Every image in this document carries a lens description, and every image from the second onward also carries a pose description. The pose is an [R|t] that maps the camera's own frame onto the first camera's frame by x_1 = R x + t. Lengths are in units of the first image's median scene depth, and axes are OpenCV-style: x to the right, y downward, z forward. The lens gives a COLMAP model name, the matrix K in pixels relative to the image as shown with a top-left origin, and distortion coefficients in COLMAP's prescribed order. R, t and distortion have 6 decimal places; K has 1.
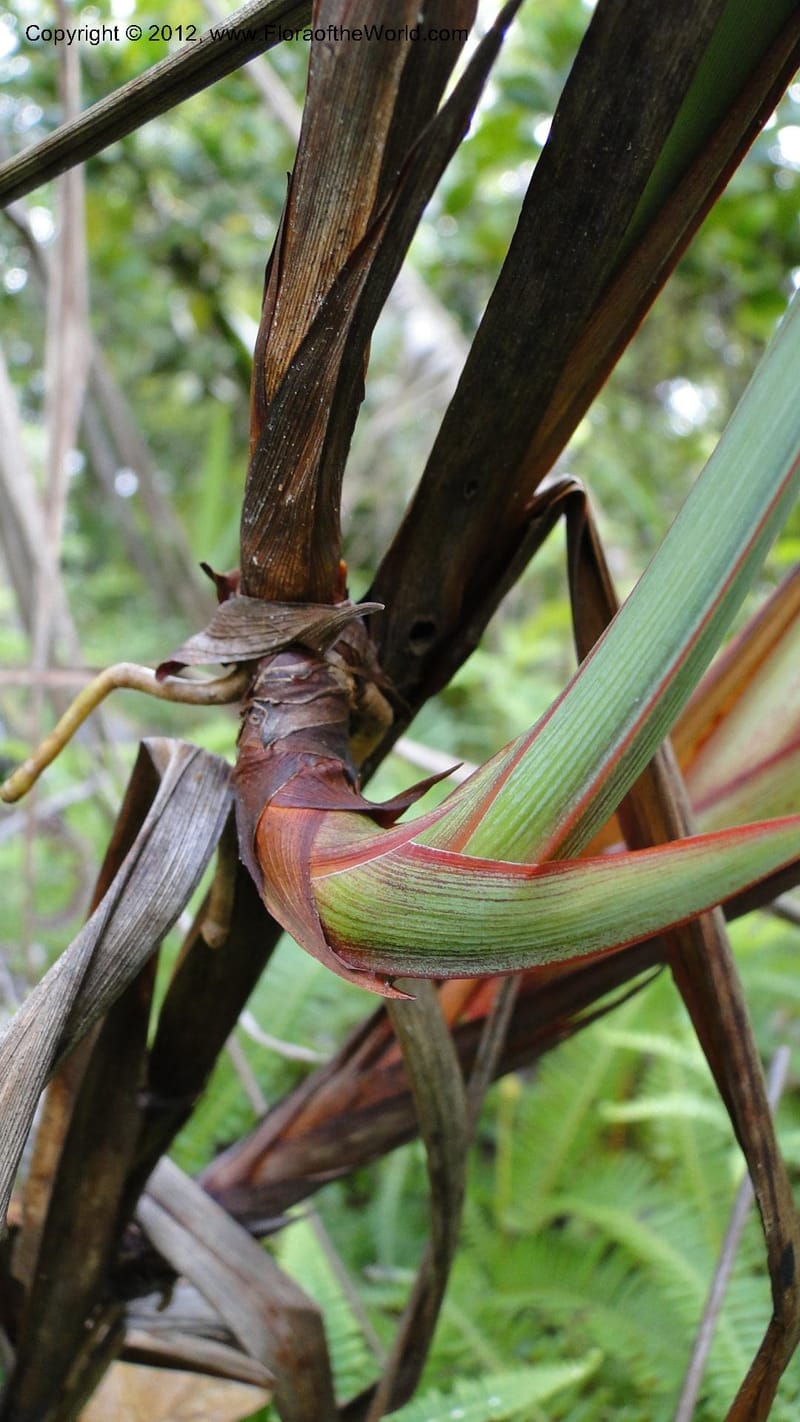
lens RADIAL K [[1180.0, 0, 400.0], [0, 1180.0, 711.0], [0, 0, 1]] dist [-0.043156, 0.095256]
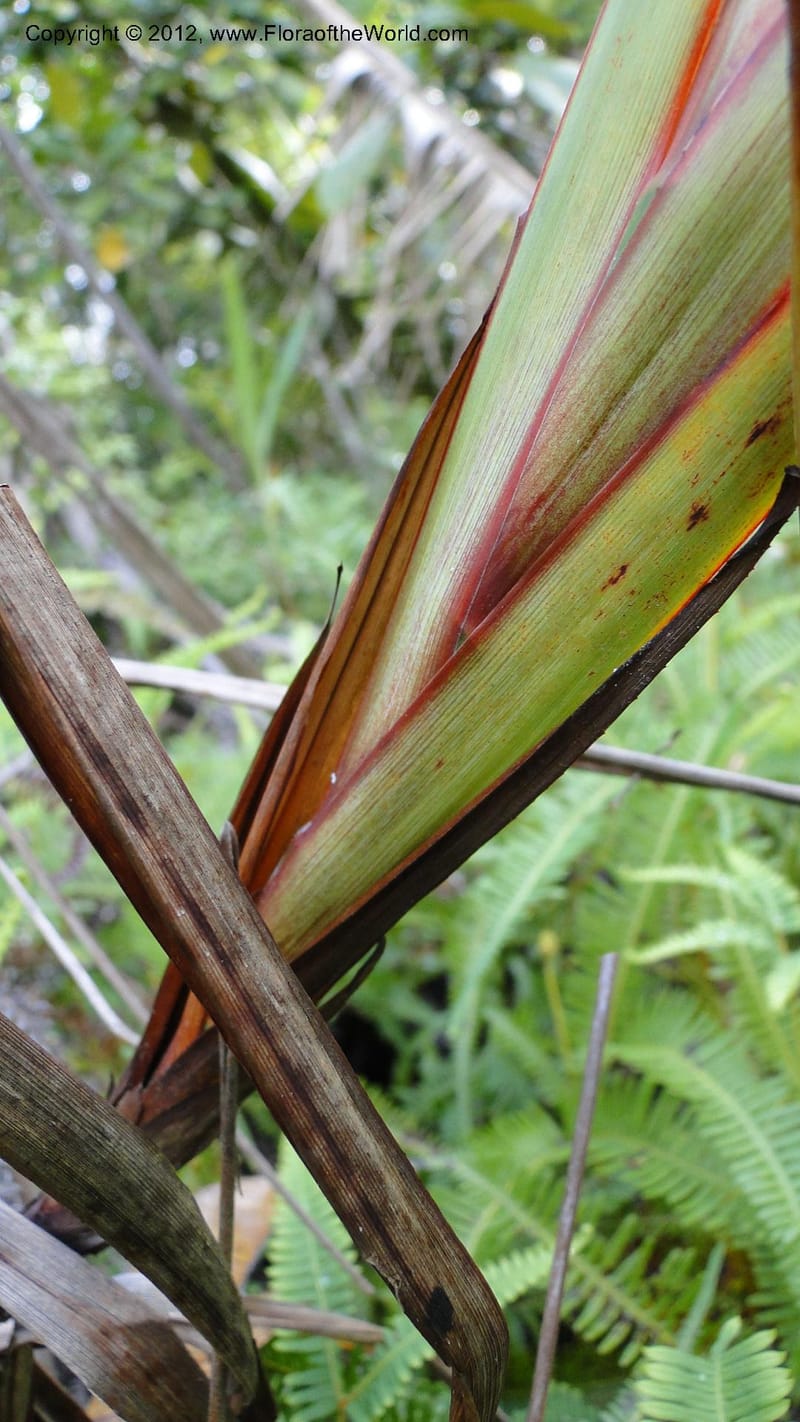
lens RADIAL K [[1180.0, 0, 400.0], [0, 1180.0, 711.0], [0, 0, 1]] dist [-0.043156, 0.095256]
pose [[0.965345, -0.215984, -0.146492, 0.183842], [0.236308, 0.961625, 0.139415, -0.034166], [0.110759, -0.169201, 0.979338, 0.069255]]
